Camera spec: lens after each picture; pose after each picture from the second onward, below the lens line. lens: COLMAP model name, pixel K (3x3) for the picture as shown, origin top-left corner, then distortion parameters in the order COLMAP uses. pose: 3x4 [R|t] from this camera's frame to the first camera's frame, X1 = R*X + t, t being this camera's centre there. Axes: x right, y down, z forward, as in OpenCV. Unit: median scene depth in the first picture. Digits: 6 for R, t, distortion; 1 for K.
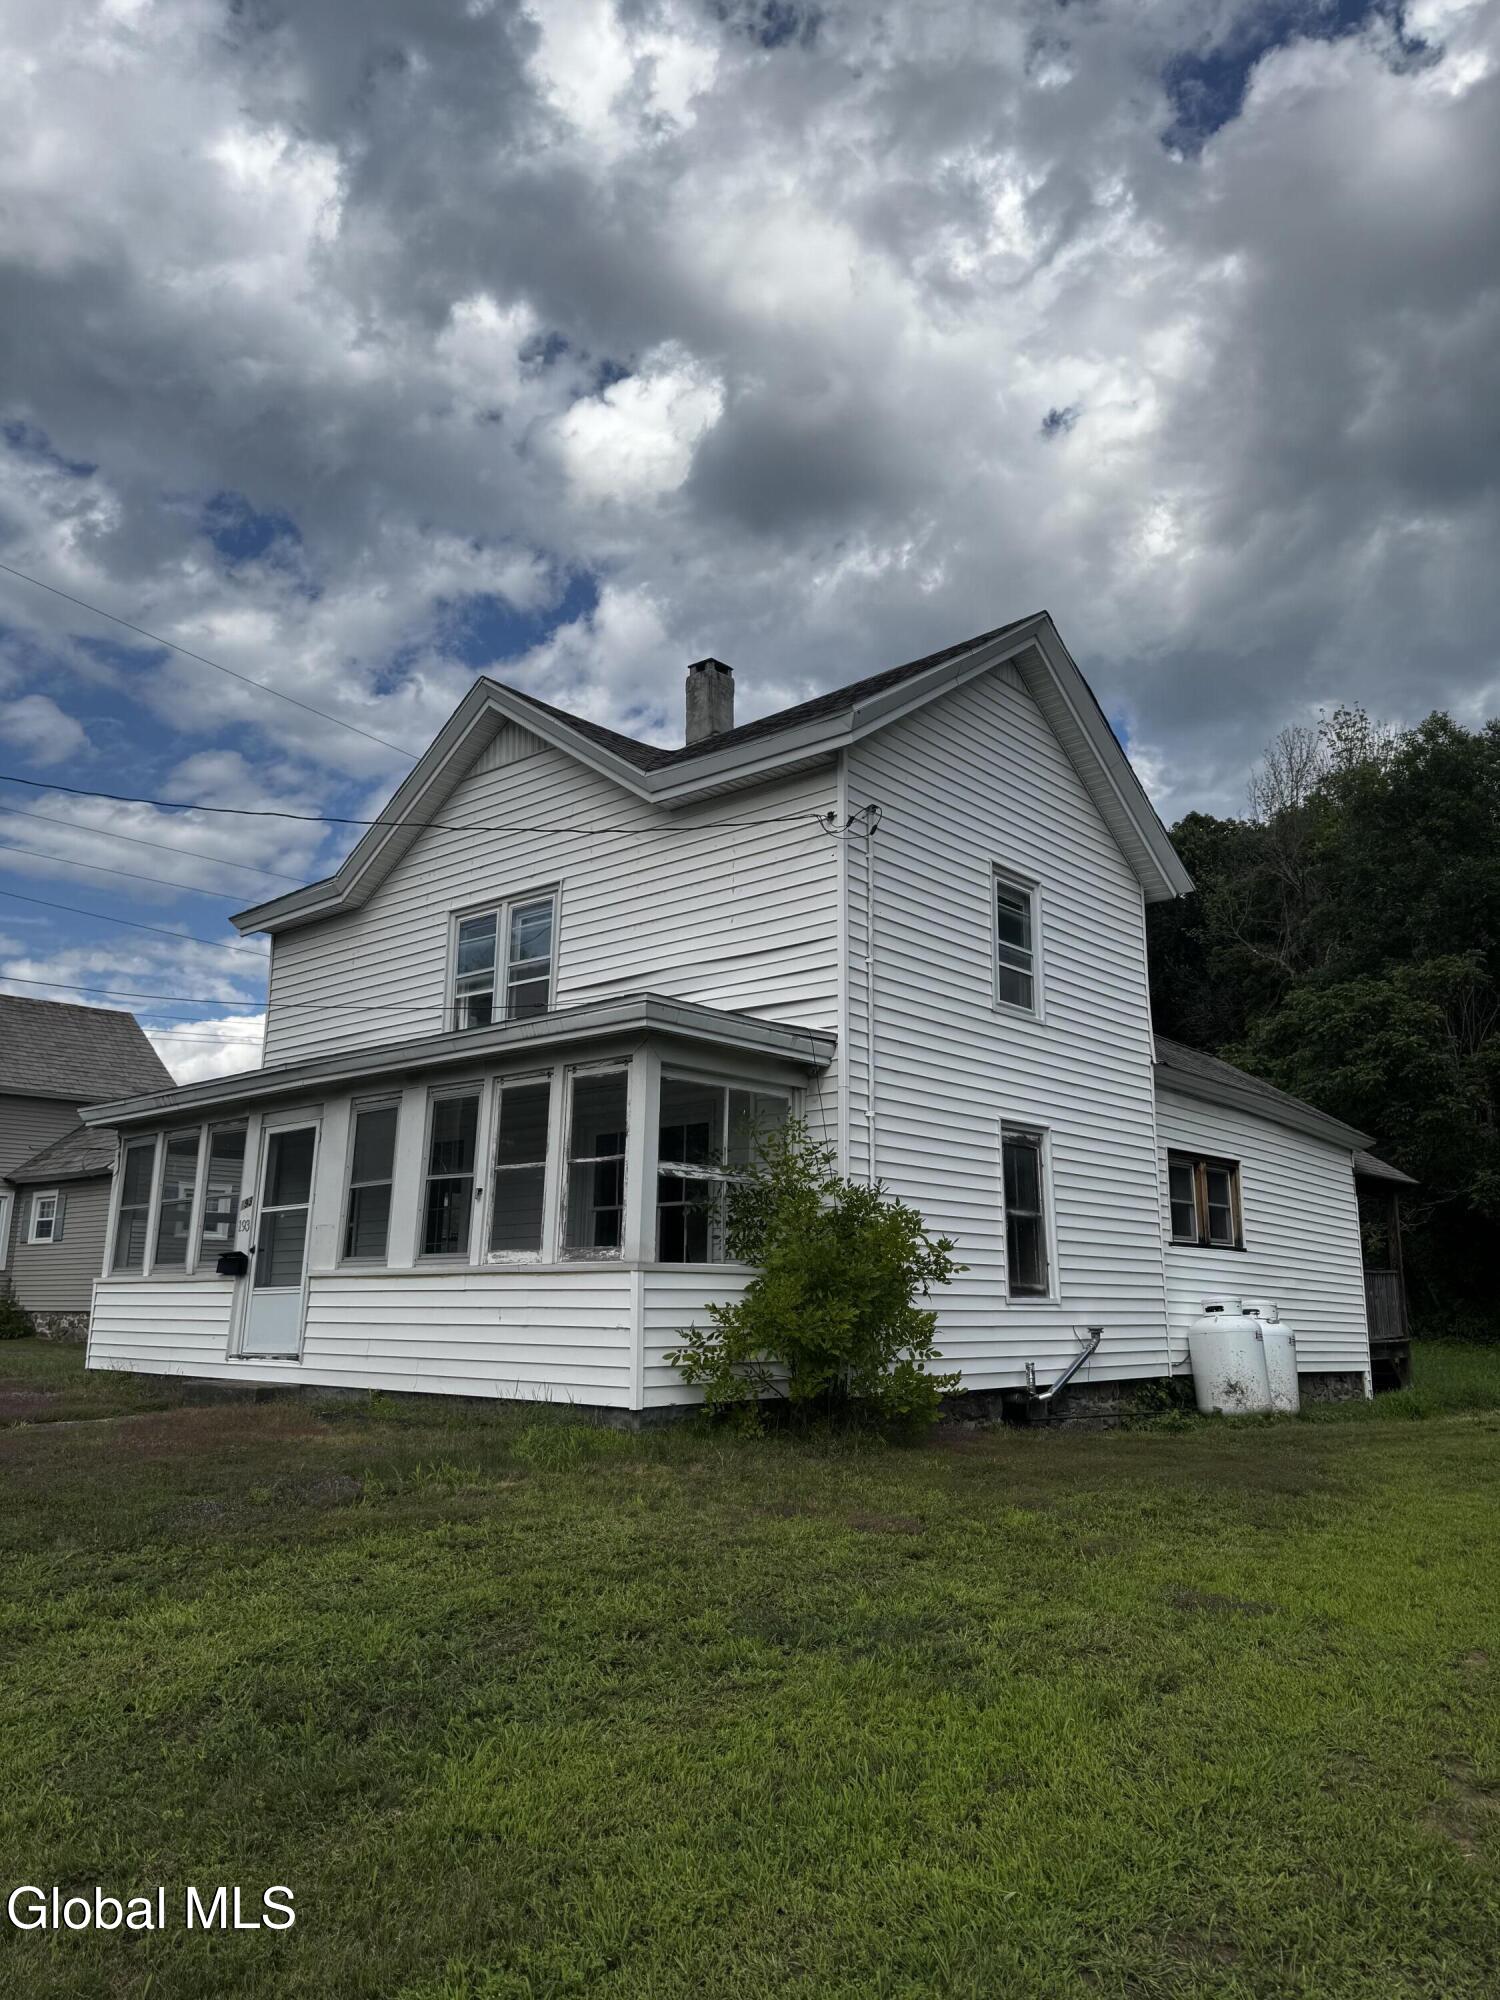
lens RADIAL K [[1428.5, 0, 750.0], [0, 1428.5, 1000.0], [0, 0, 1]] dist [0.006049, -0.000351]
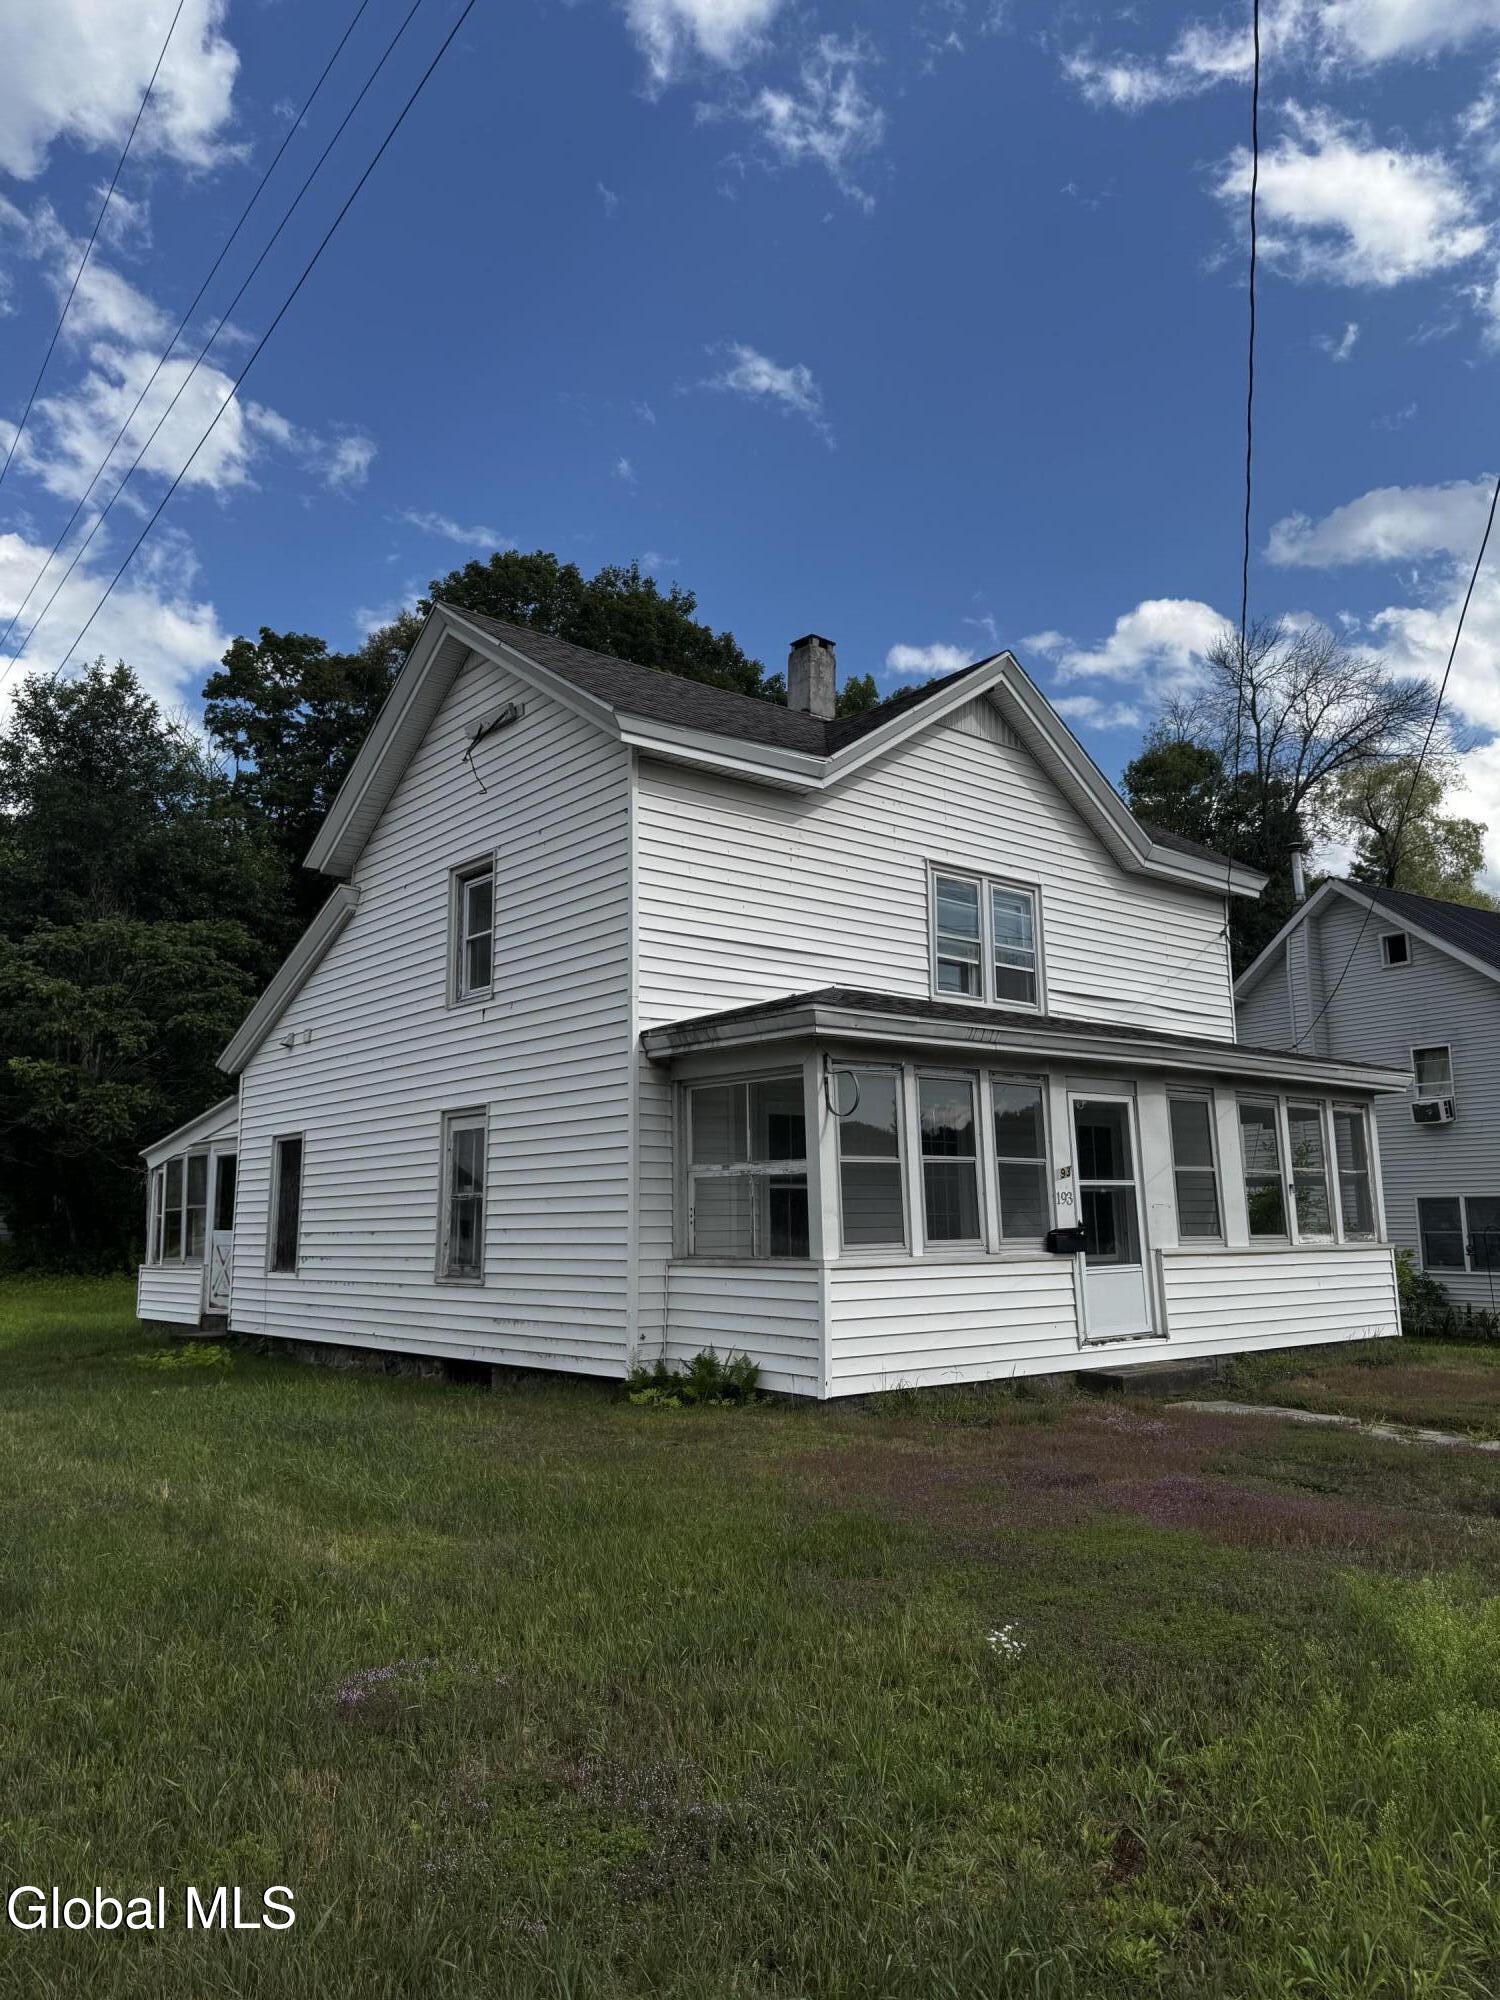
lens RADIAL K [[1428.5, 0, 750.0], [0, 1428.5, 1000.0], [0, 0, 1]] dist [0.006049, -0.000351]
pose [[0.168296, 0.148697, 0.974457, -1.290658], [-0.199170, 0.973297, -0.114122, 0.180102], [-0.965406, -0.174876, 0.193418, 1.050106]]
